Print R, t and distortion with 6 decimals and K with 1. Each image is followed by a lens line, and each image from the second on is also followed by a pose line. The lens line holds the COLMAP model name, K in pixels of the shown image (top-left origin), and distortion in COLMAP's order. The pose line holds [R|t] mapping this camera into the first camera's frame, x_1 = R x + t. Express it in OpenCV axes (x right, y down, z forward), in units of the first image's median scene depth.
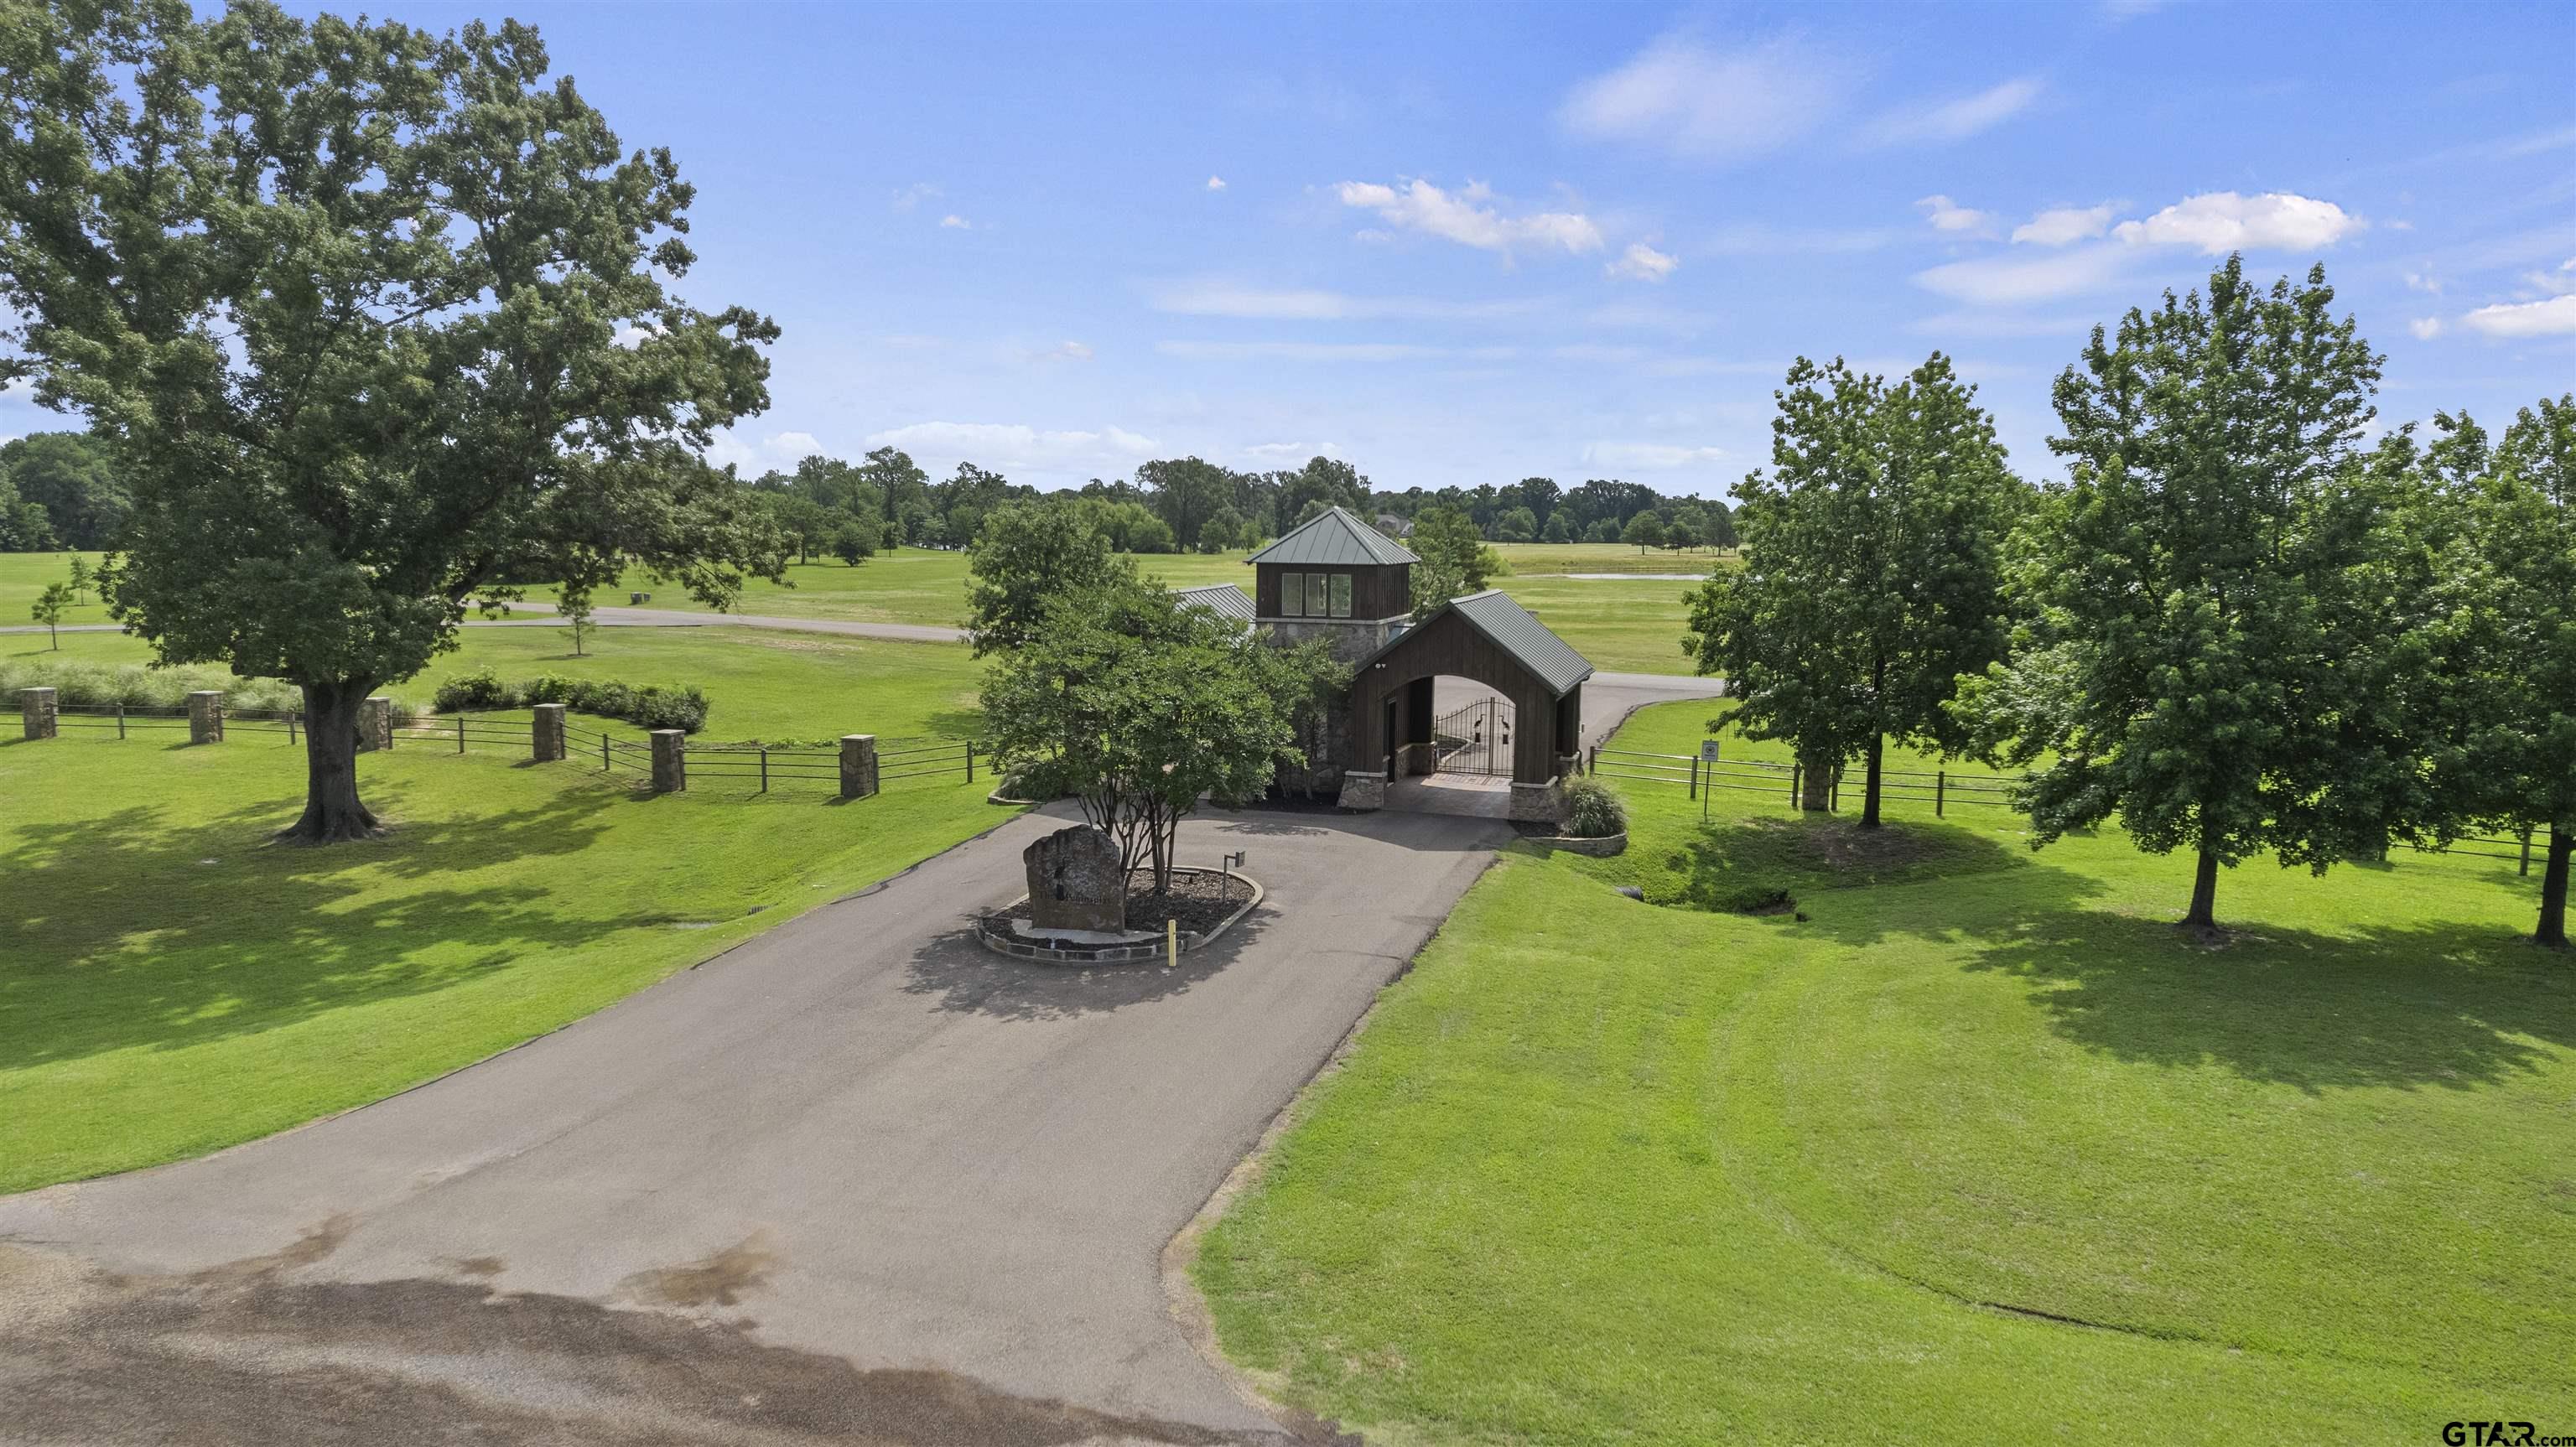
lens RADIAL K [[1593.9, 0, 1290.7], [0, 1593.9, 740.3], [0, 0, 1]] dist [-0.008963, 0.015470]
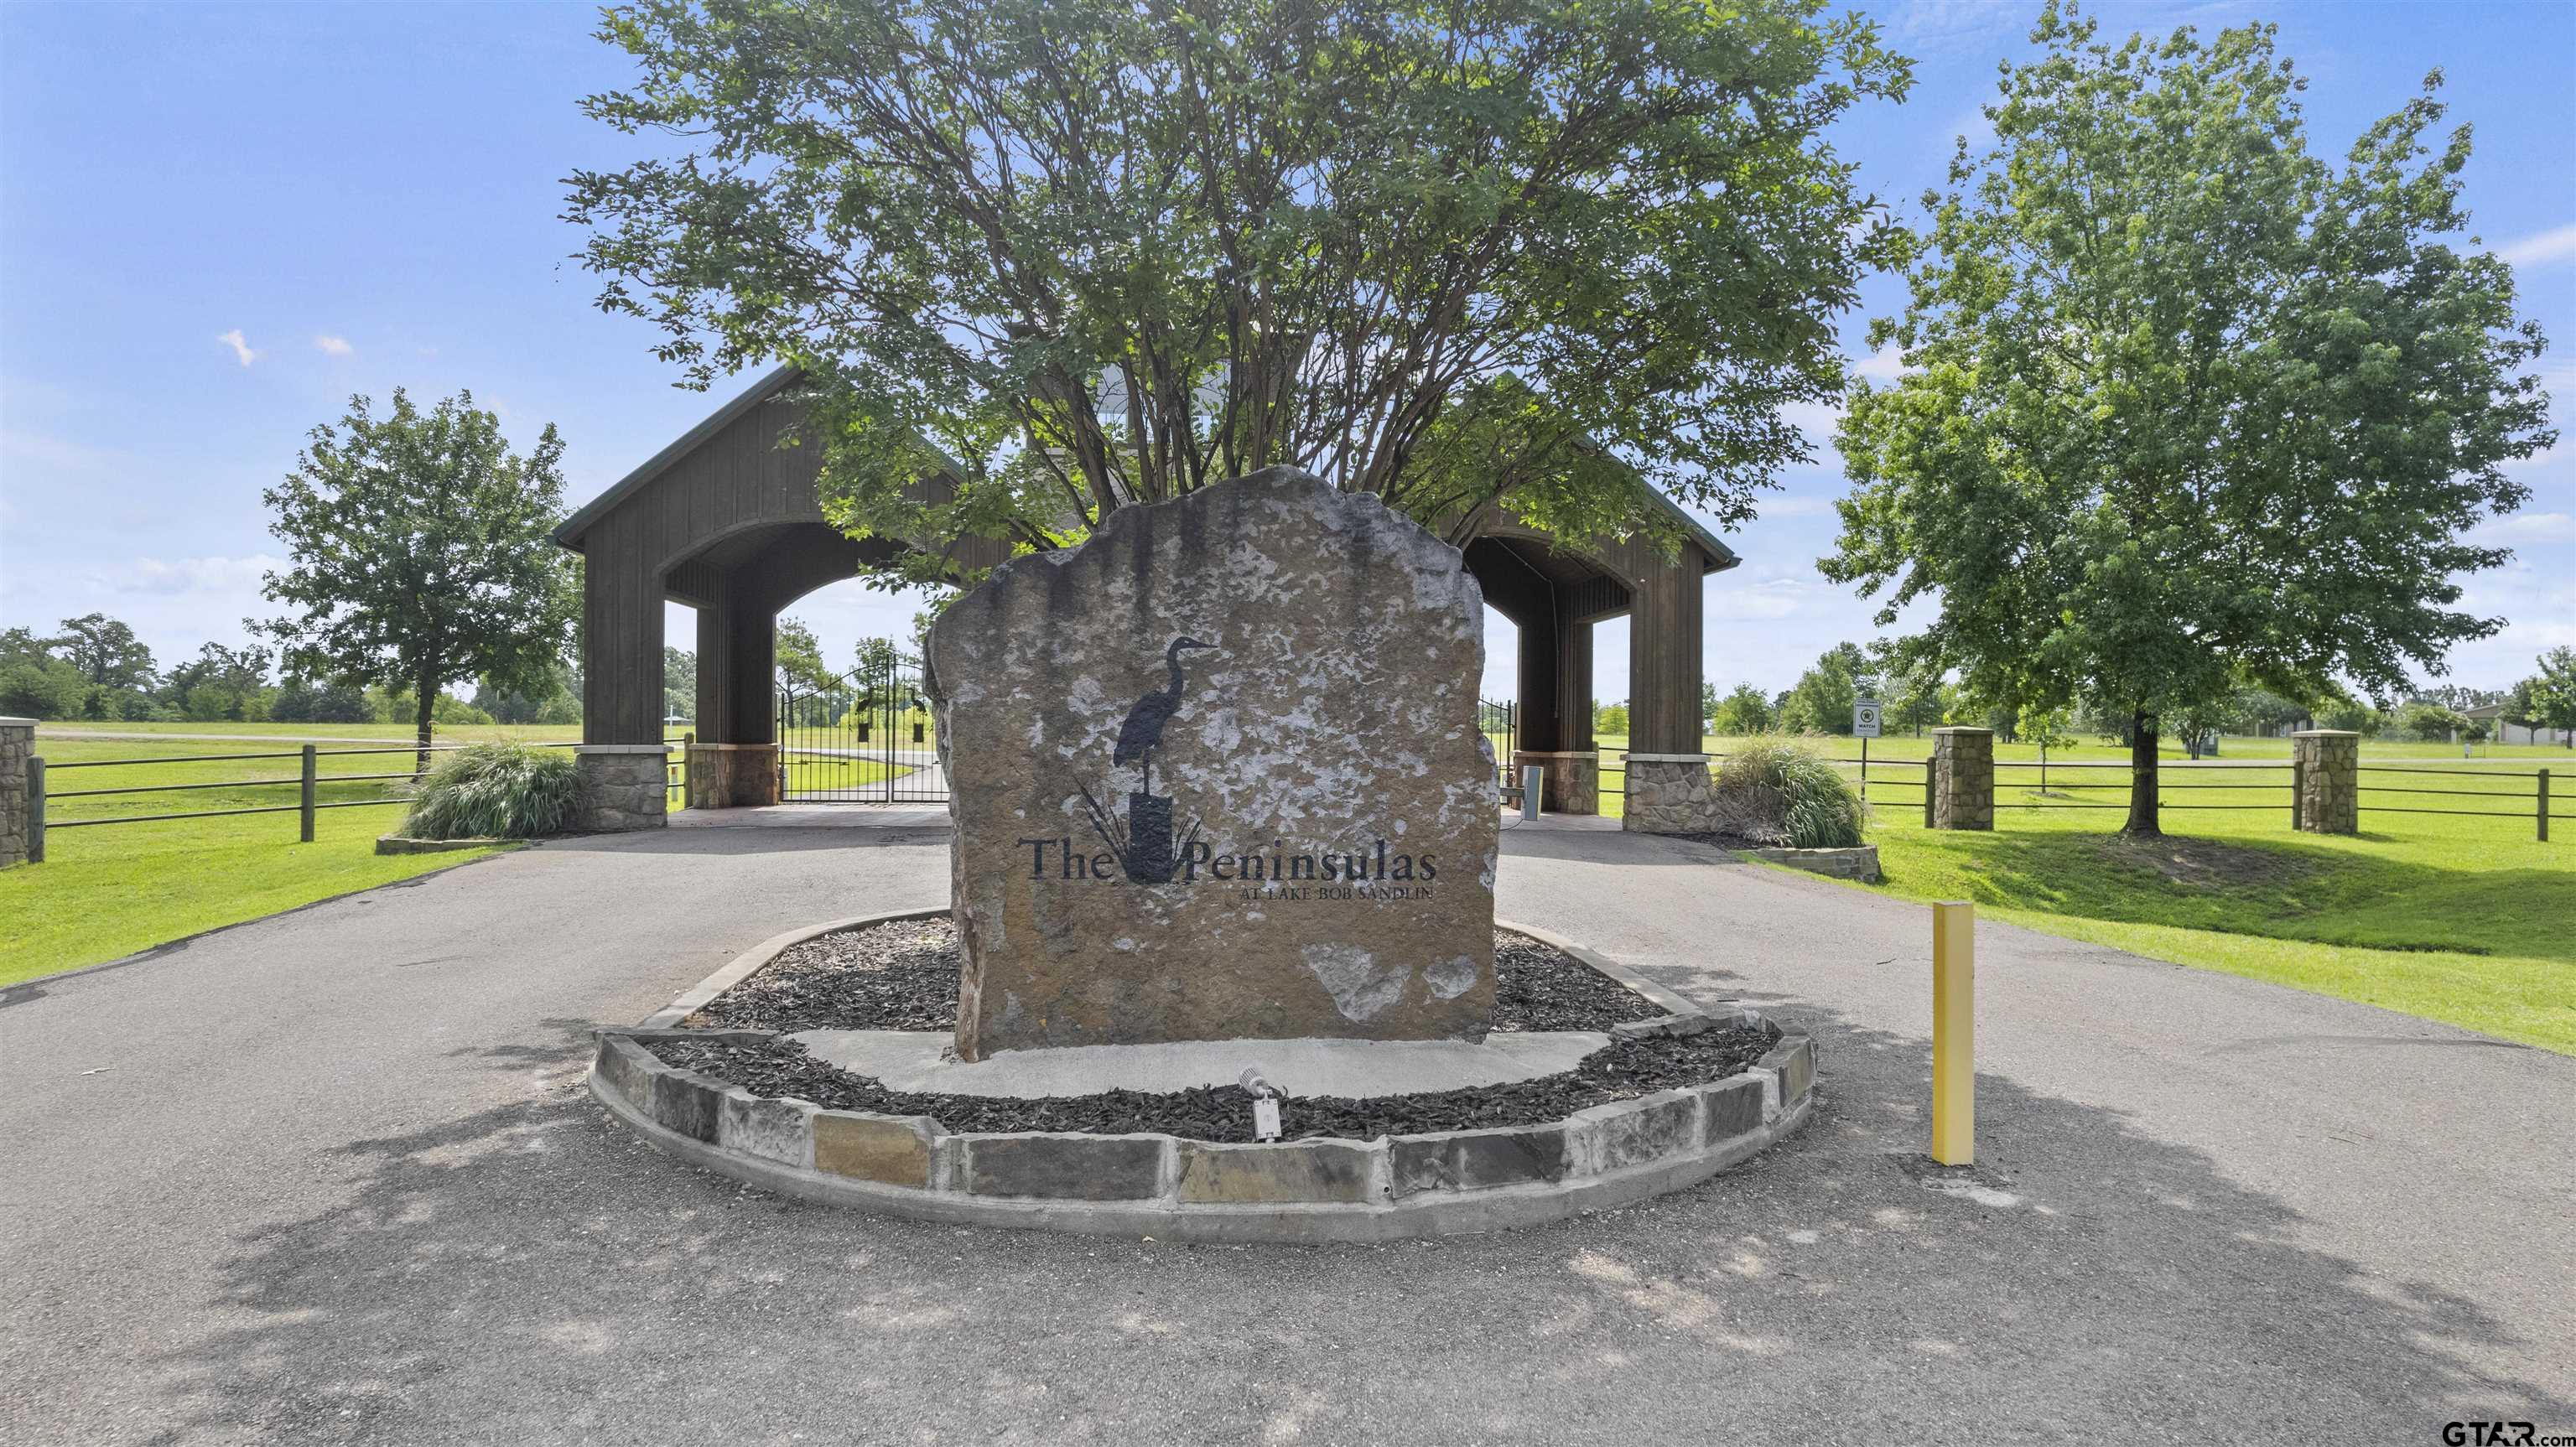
lens RADIAL K [[1593.9, 0, 1292.0], [0, 1593.9, 727.4], [0, 0, 1]] dist [-0.008963, 0.015470]
pose [[0.921127, 0.000612, 0.389261, -0.130774], [0.054677, 0.989881, -0.130940, 0.069969], [-0.385402, 0.141896, 0.911774, 0.534039]]
